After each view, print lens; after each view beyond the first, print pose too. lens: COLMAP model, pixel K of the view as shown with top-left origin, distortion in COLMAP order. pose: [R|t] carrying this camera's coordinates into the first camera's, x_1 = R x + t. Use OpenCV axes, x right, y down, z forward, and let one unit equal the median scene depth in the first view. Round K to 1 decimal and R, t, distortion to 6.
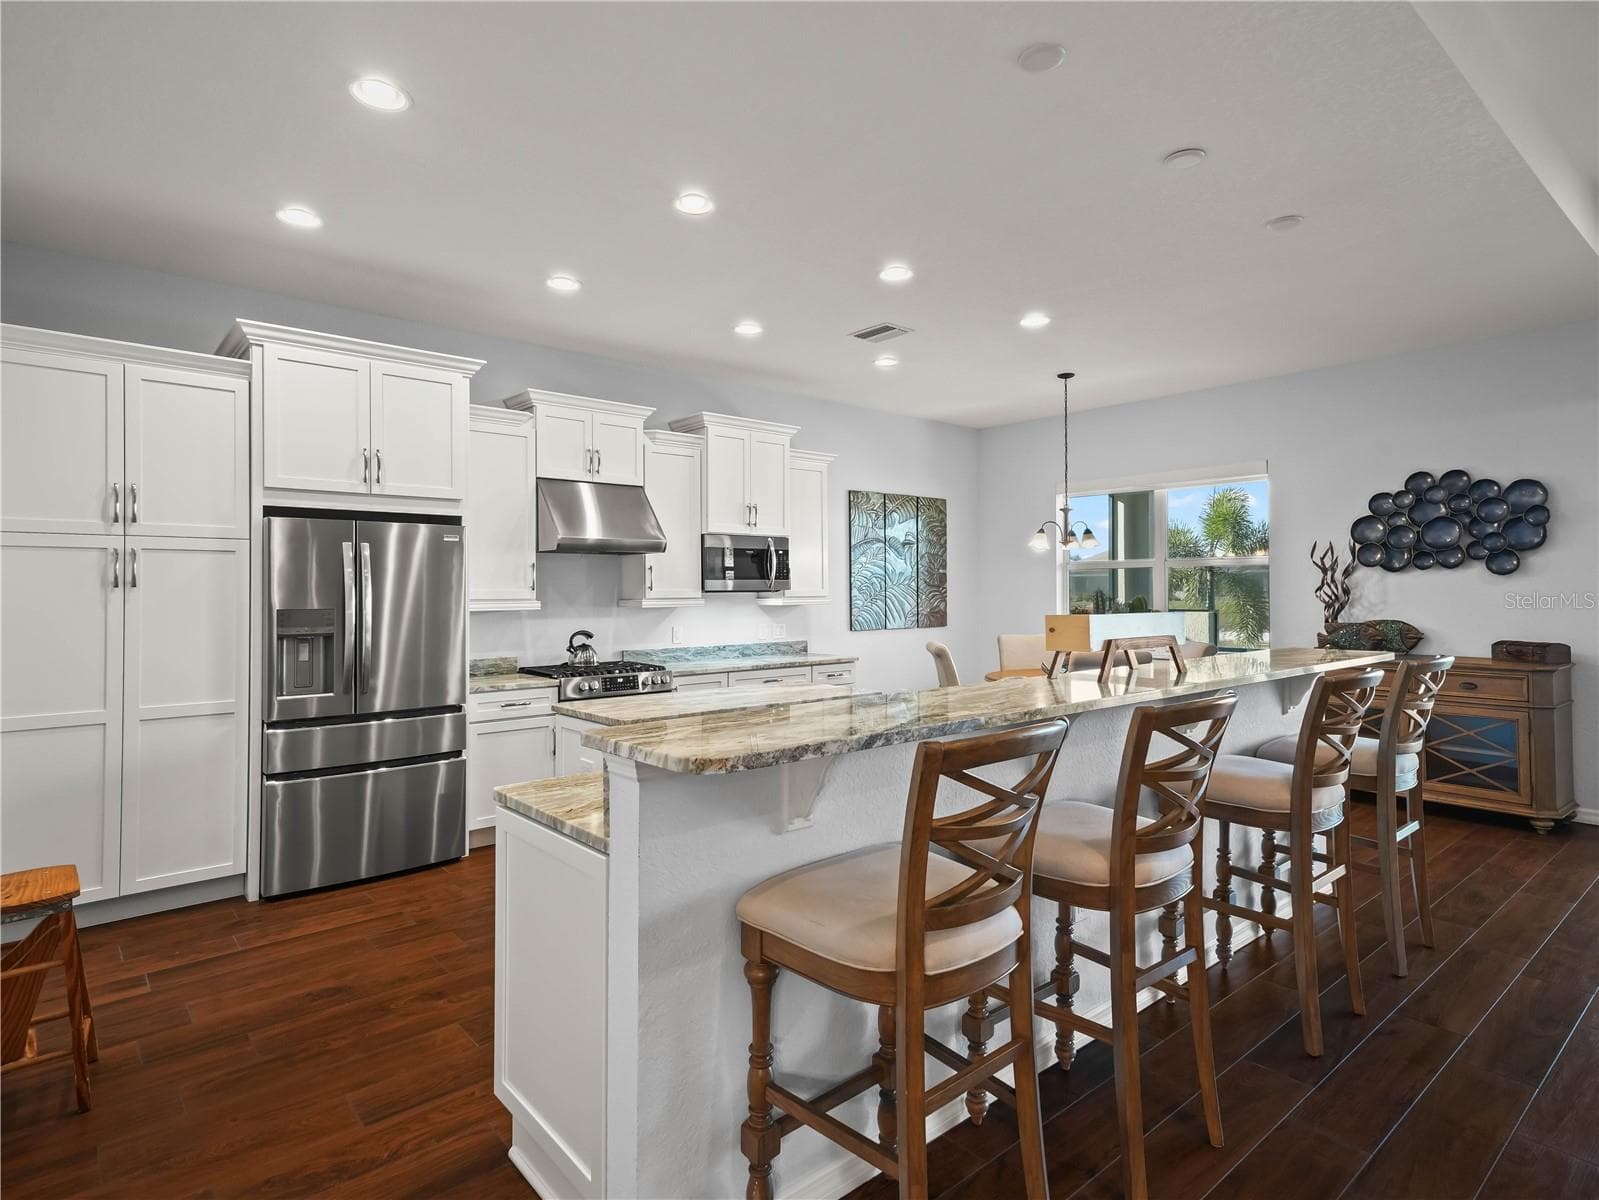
lens RADIAL K [[874.1, 0, 799.5], [0, 874.1, 594.8], [0, 0, 1]] dist [-0.002446, -0.000073]
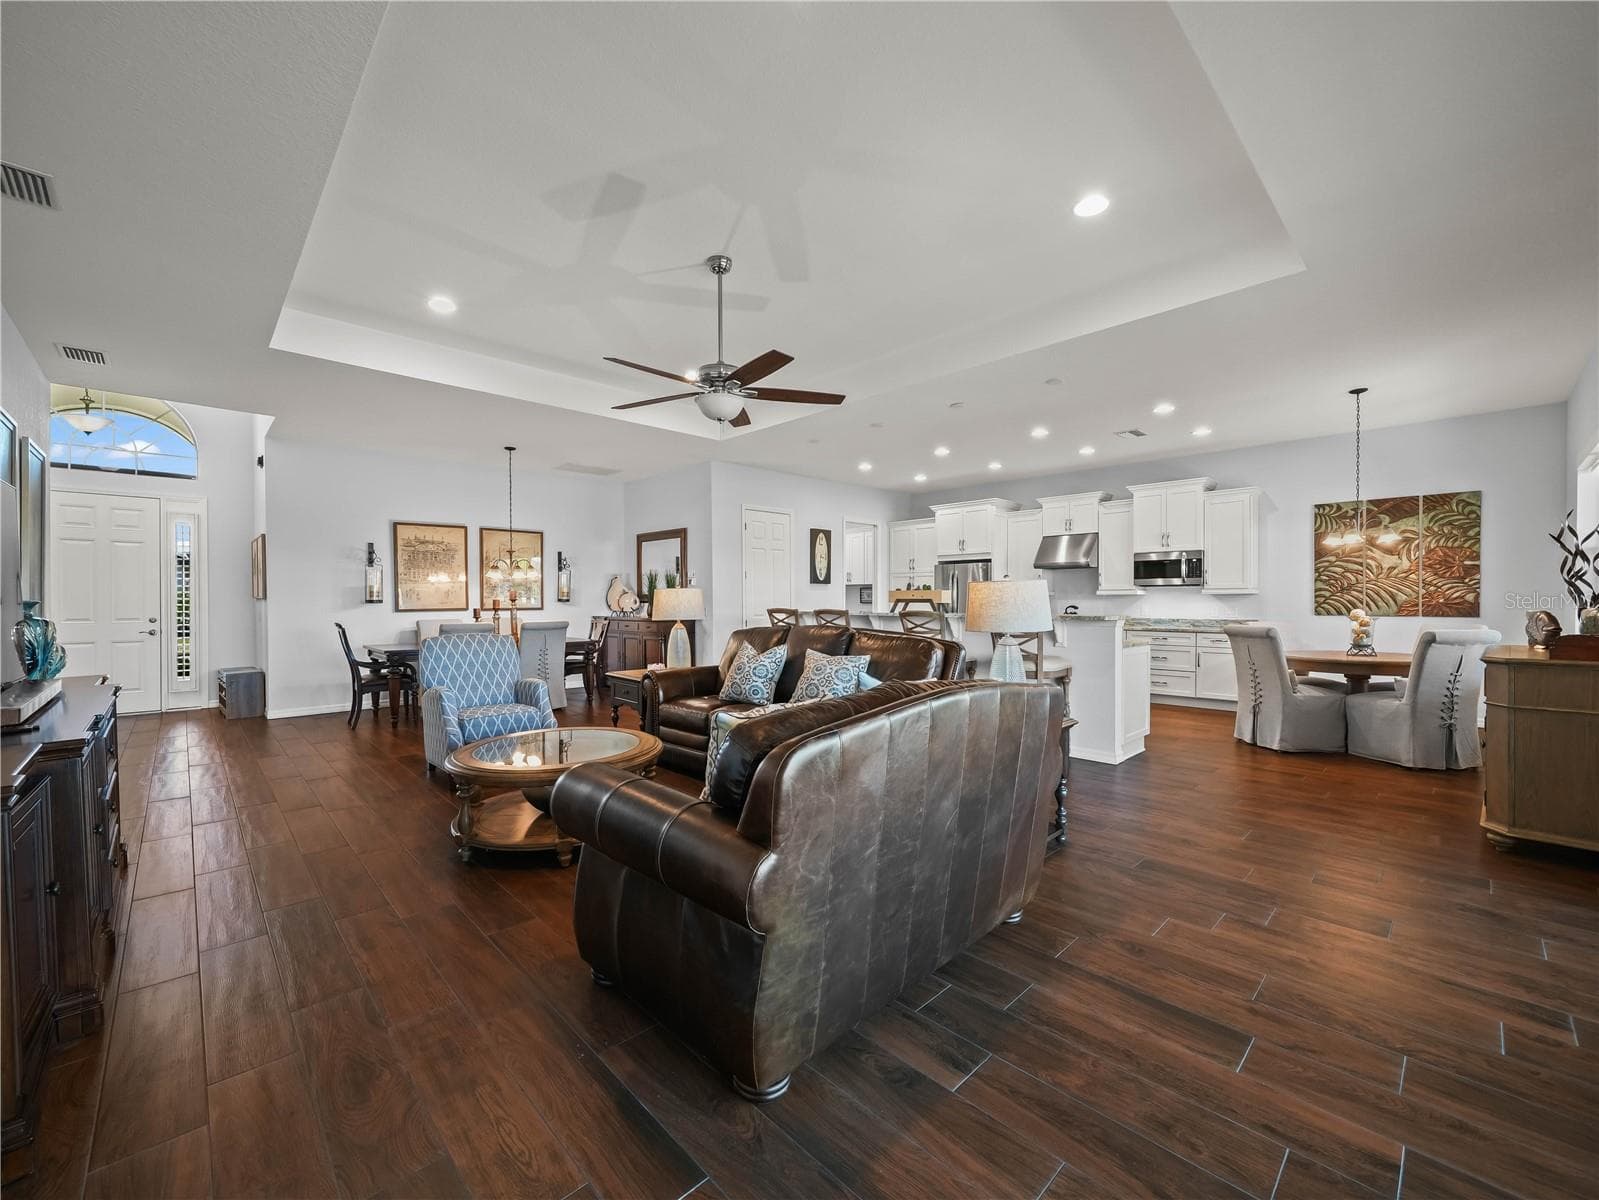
lens RADIAL K [[641.3, 0, 801.3], [0, 641.3, 604.0], [0, 0, 1]] dist [-0.002235, -0.000096]
pose [[0.060668, 0.008072, -0.998125, 1.126636], [-0.005957, 0.999952, 0.007725, 0.026511], [0.998140, 0.005477, 0.060713, 0.232319]]
